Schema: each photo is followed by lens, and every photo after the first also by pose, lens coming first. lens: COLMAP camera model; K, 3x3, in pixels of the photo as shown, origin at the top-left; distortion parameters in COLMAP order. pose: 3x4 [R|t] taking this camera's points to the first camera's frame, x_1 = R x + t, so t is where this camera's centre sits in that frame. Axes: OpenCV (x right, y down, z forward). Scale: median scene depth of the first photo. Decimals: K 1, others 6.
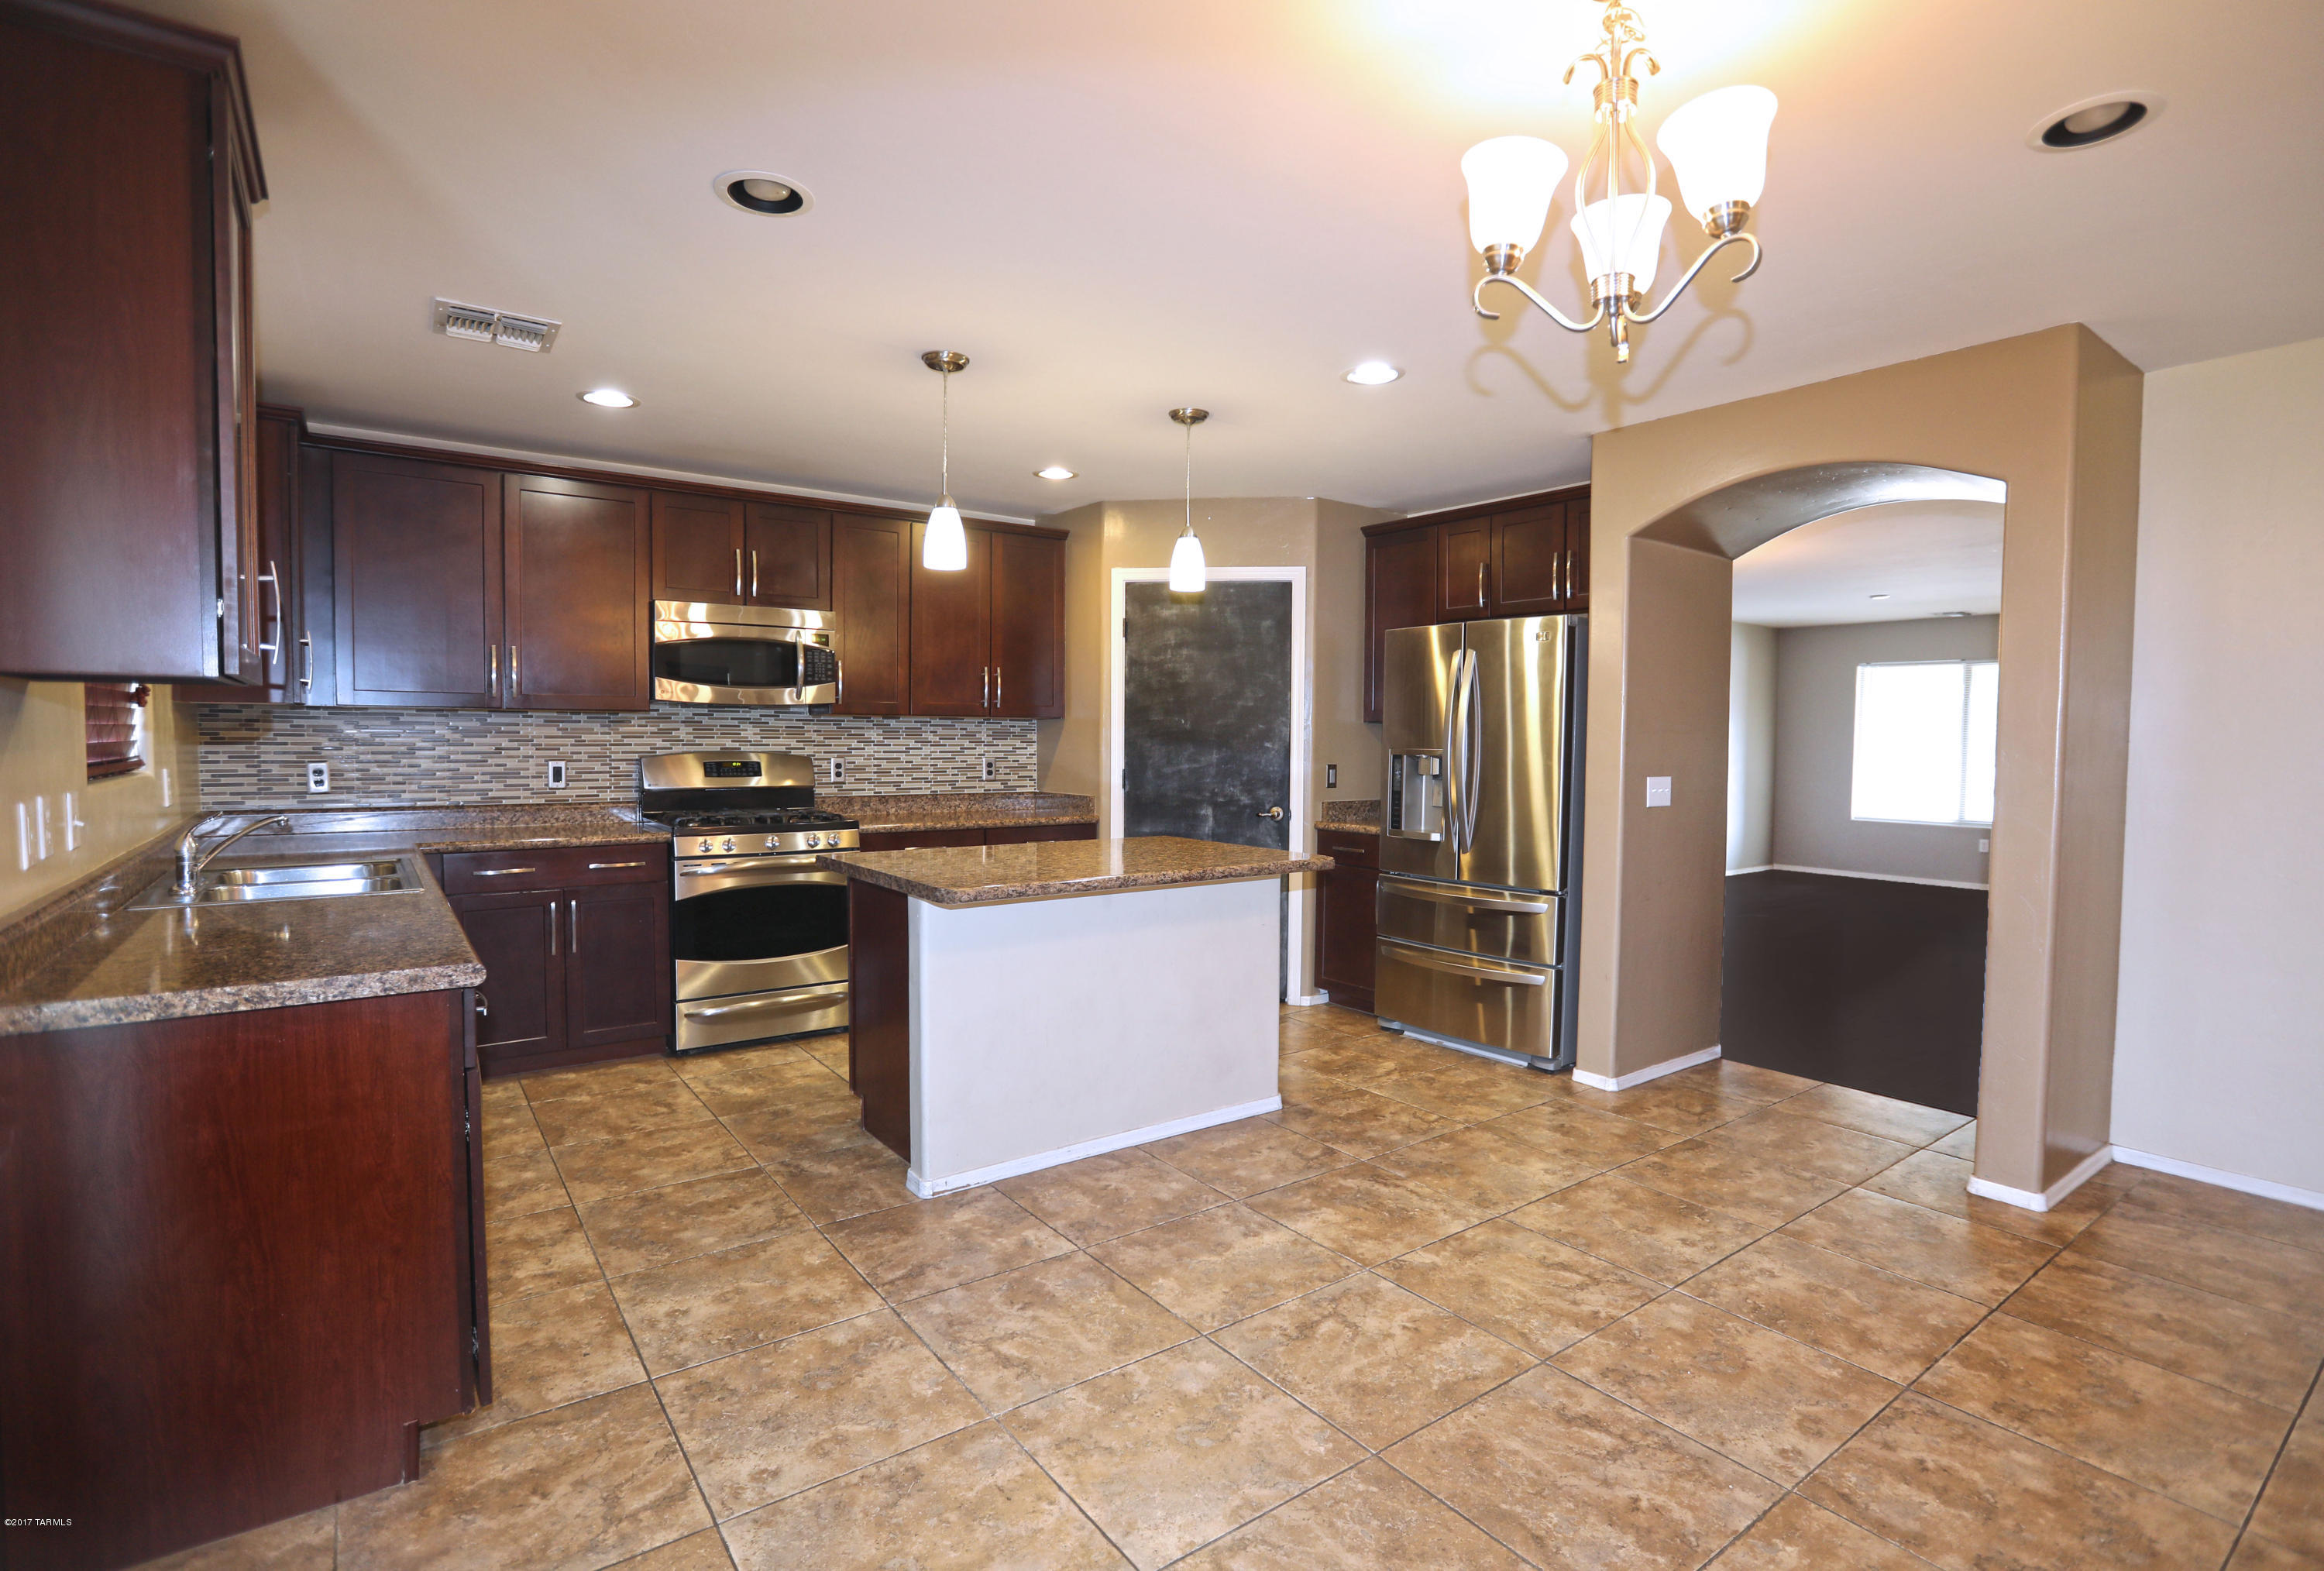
lens RADIAL K [[1109.7, 0, 1162.0], [0, 1109.7, 785.5], [0, 0, 1]] dist [-0.063122, 0.028989]
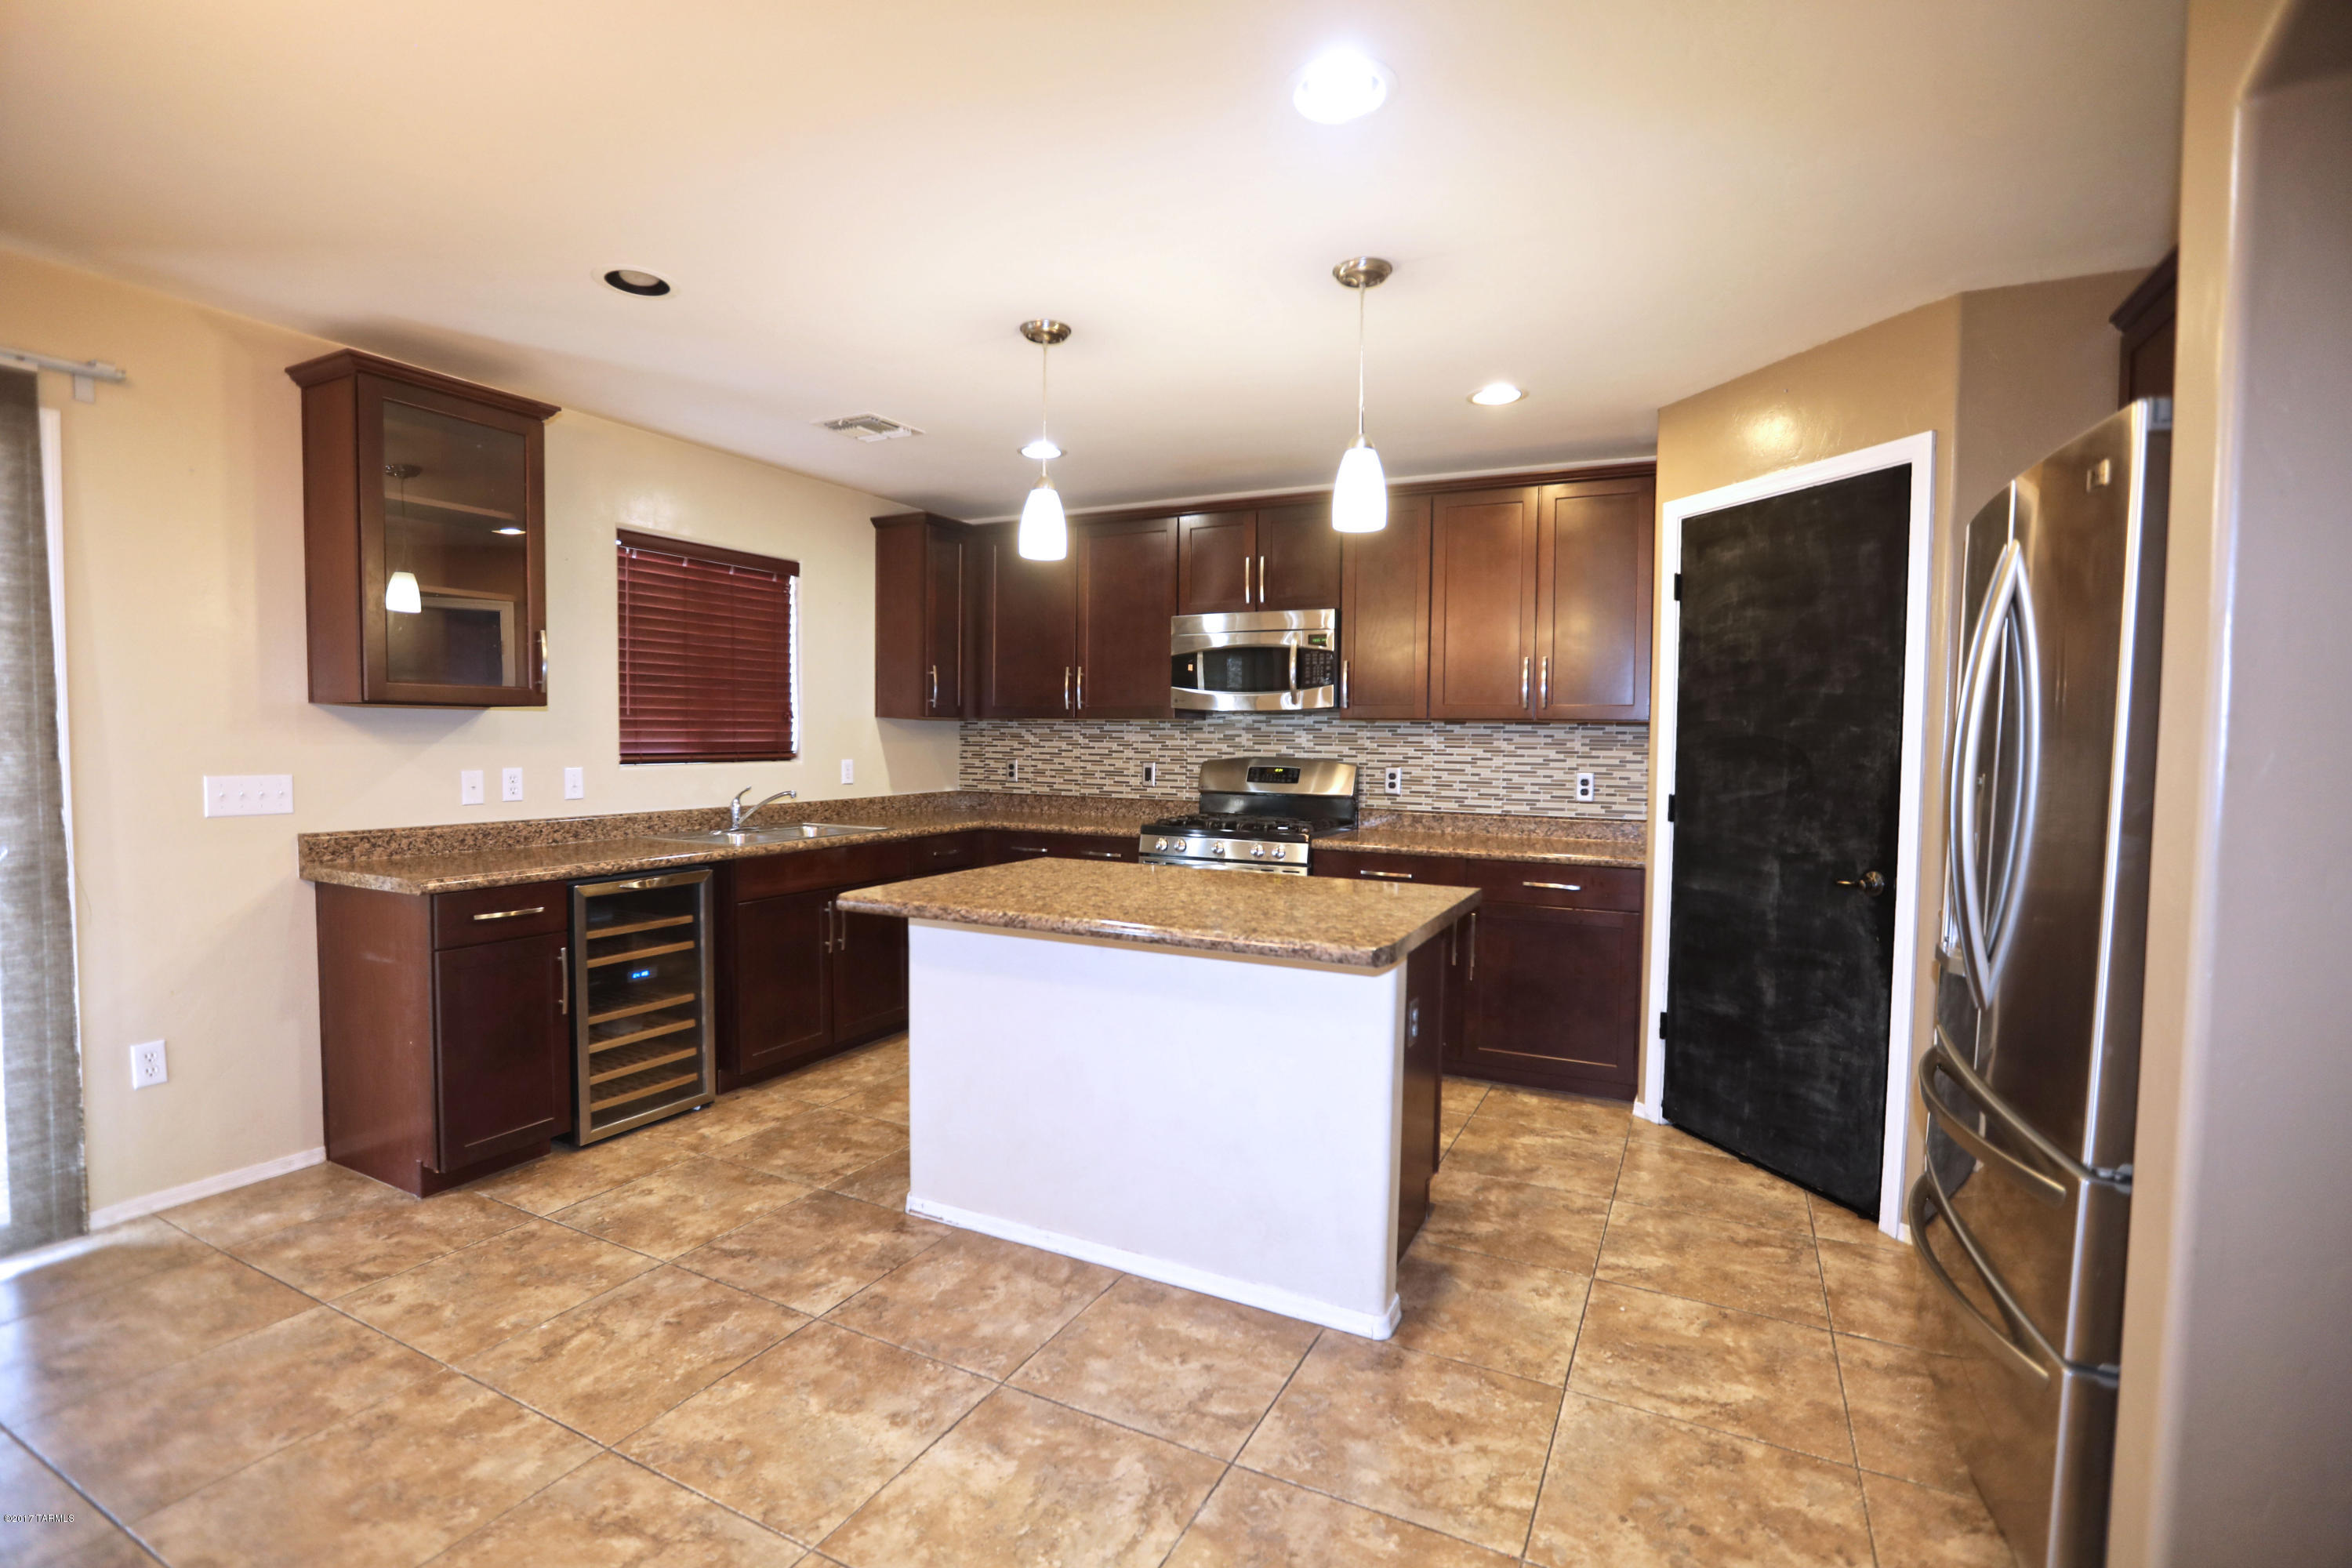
lens RADIAL K [[1054.5, 0, 1180.1], [0, 1054.5, 770.1], [0, 0, 1]] dist [-0.031006, 0.001495]
pose [[0.461779, 0.024023, -0.886669, 0.505141], [-0.050134, 0.998742, 0.000950, -0.018627], [0.885577, 0.044014, 0.462403, 0.549184]]
